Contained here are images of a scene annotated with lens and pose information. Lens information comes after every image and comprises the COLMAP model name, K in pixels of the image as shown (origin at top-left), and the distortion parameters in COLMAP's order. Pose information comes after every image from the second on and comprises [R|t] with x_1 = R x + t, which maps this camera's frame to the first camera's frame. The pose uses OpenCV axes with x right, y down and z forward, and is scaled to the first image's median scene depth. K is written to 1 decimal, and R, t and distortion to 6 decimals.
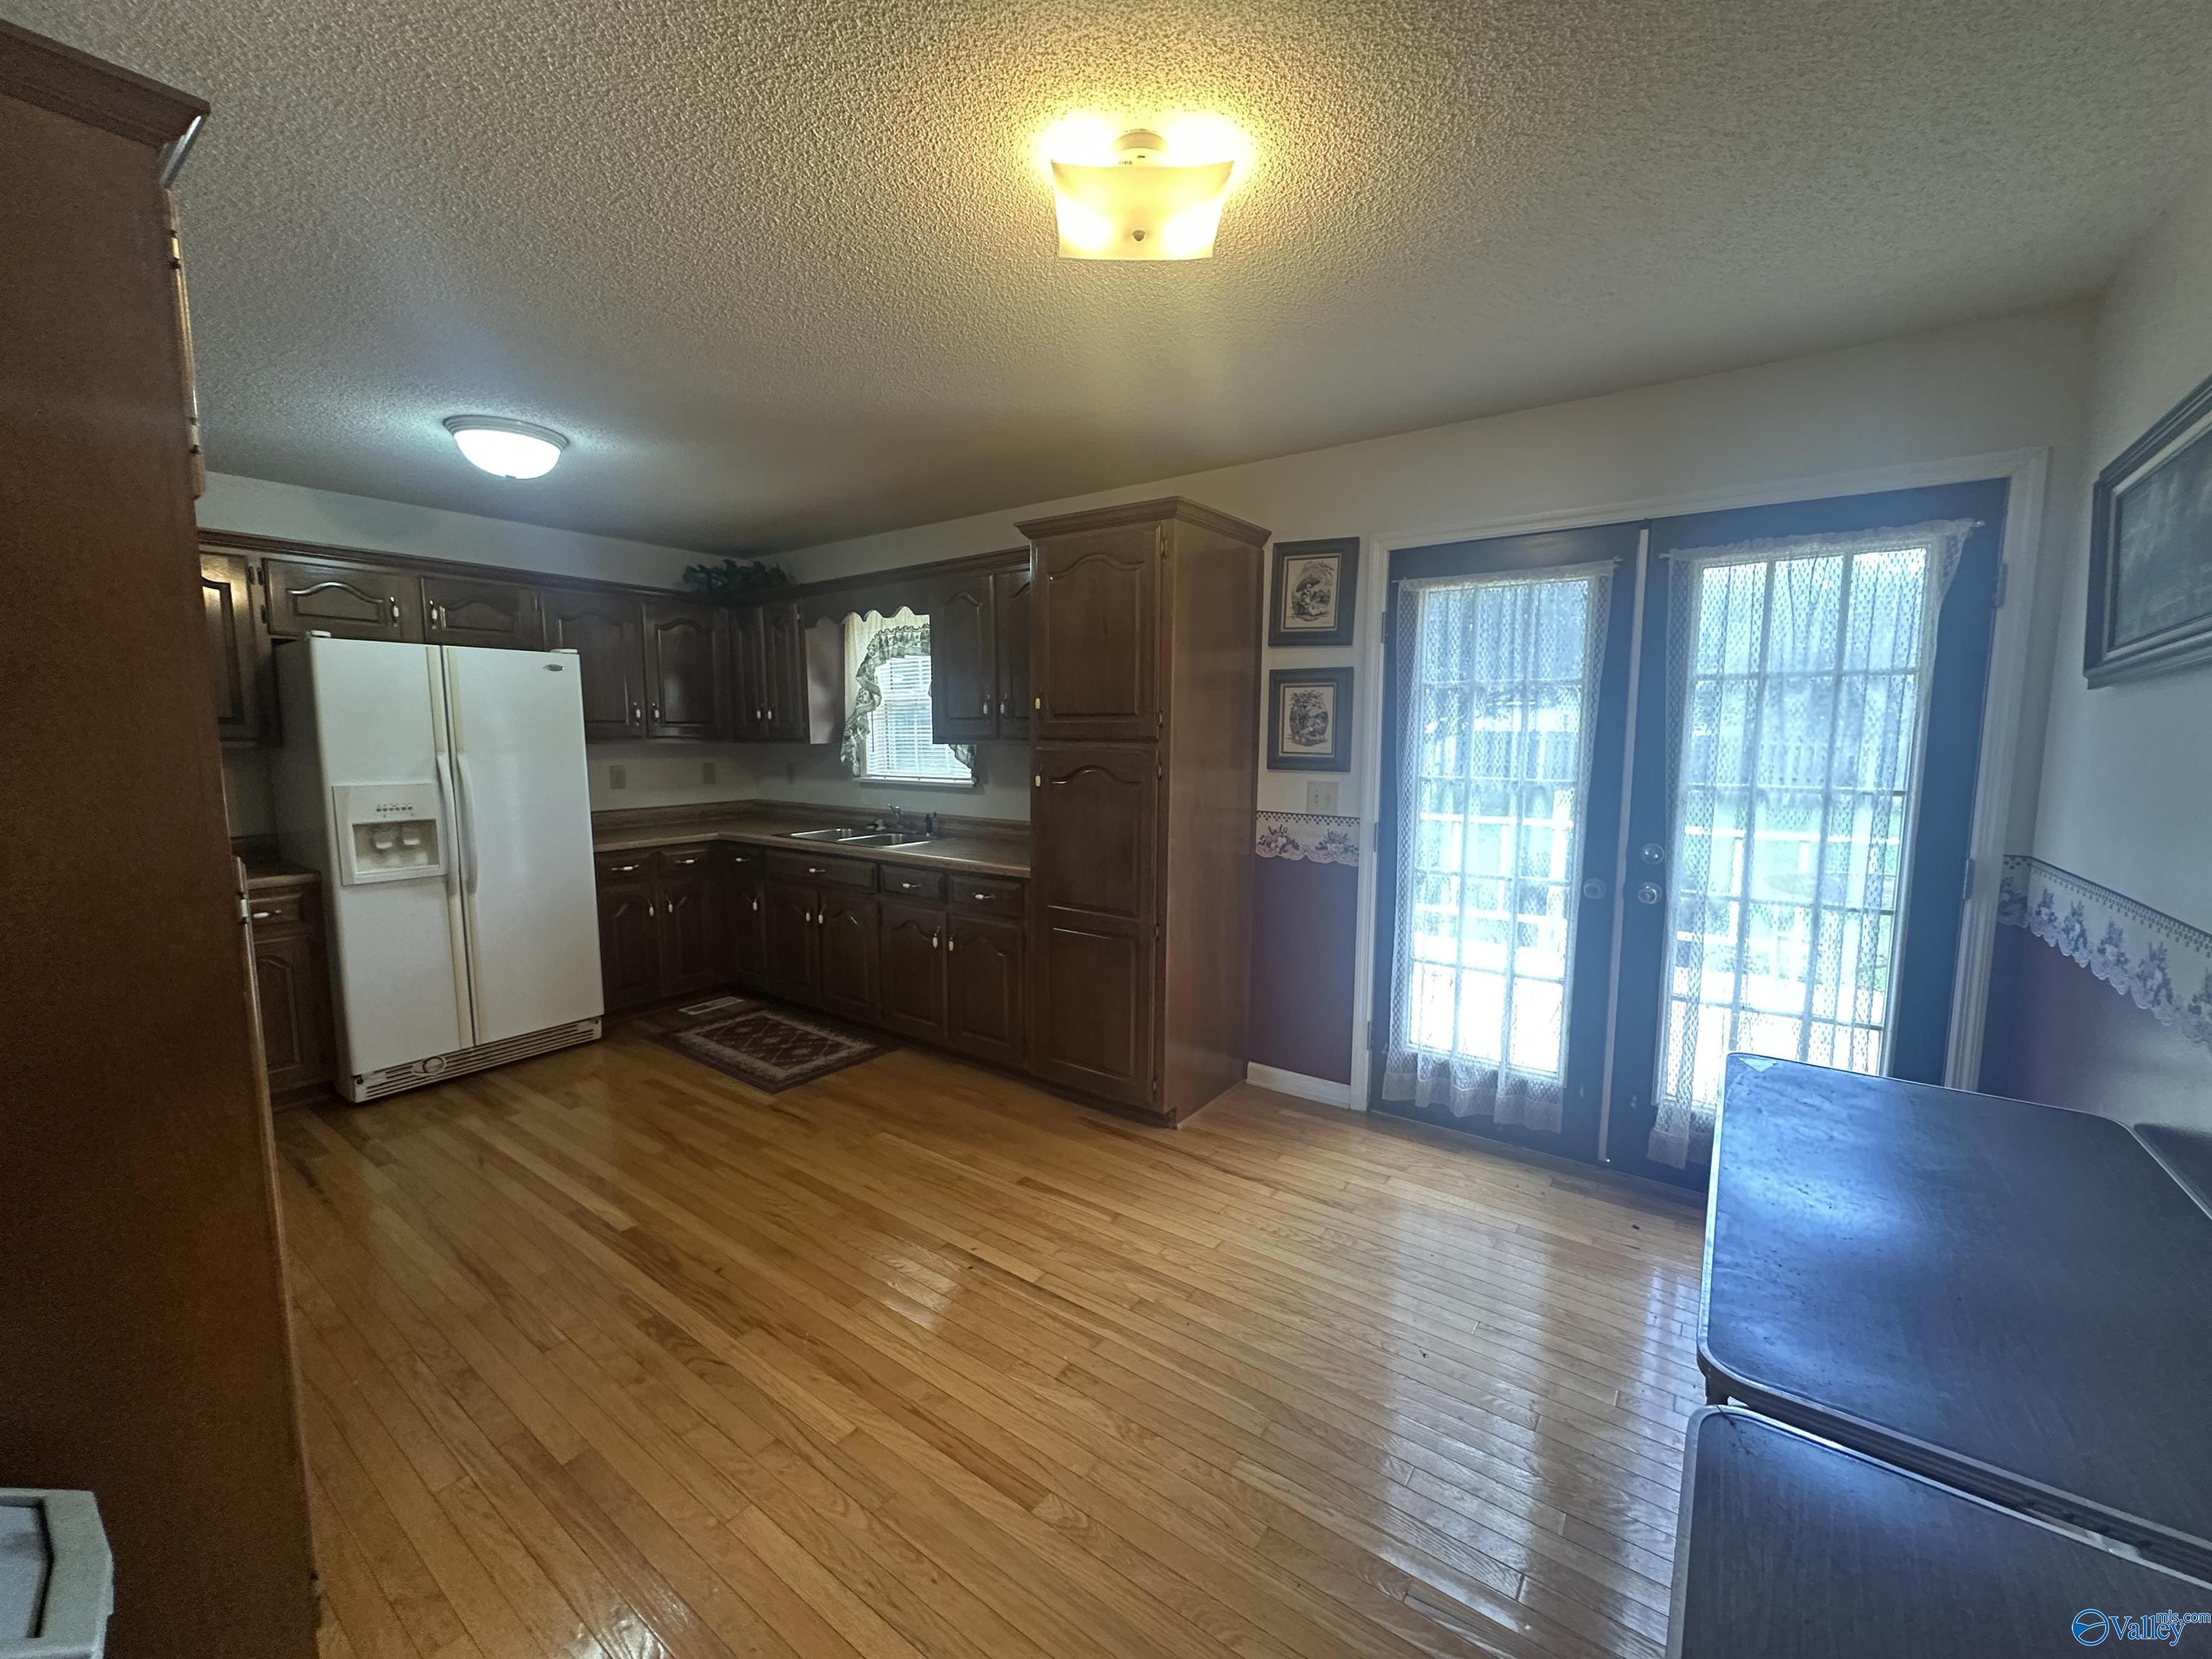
lens RADIAL K [[884.9, 0, 1102.9], [0, 884.9, 831.5], [0, 0, 1]] dist [-0.001871, -0.000357]
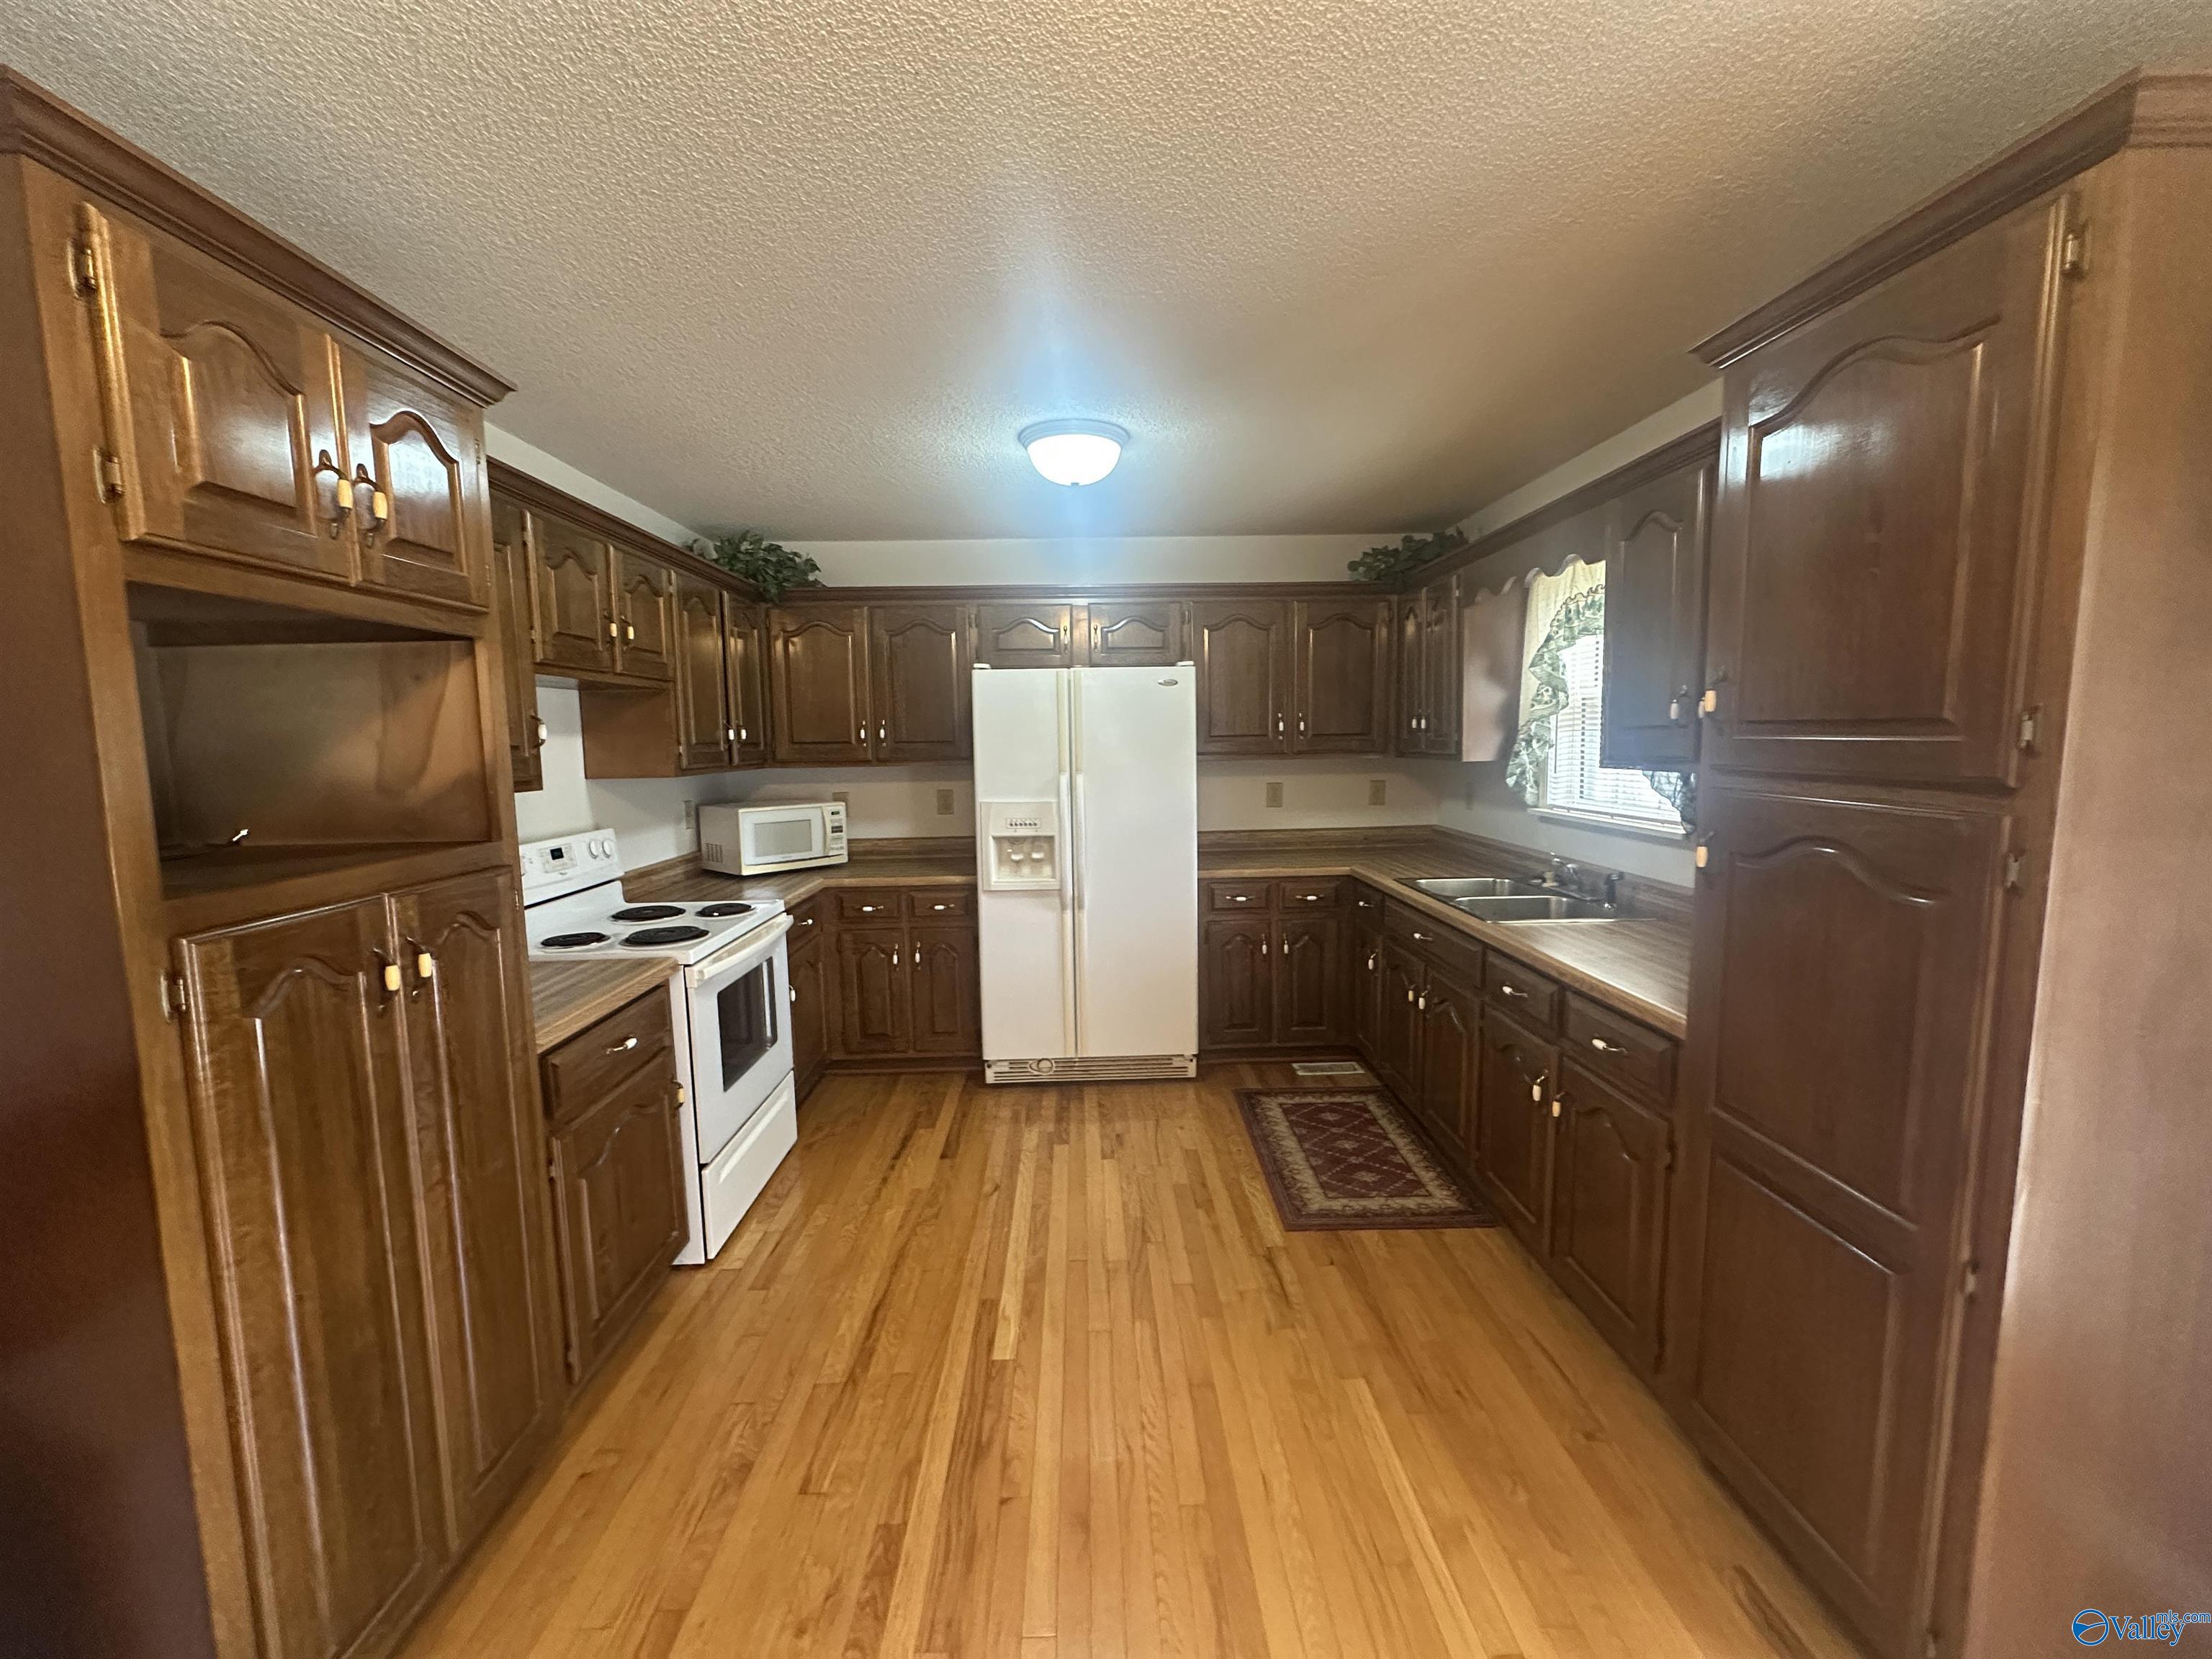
lens RADIAL K [[884.9, 0, 1112.0], [0, 884.9, 829.9], [0, 0, 1]] dist [-0.001871, -0.000357]
pose [[0.614955, 0.072841, -0.785191, 0.093814], [-0.072425, 0.996733, 0.035743, -0.055369], [0.785229, 0.034887, 0.618221, 0.361320]]
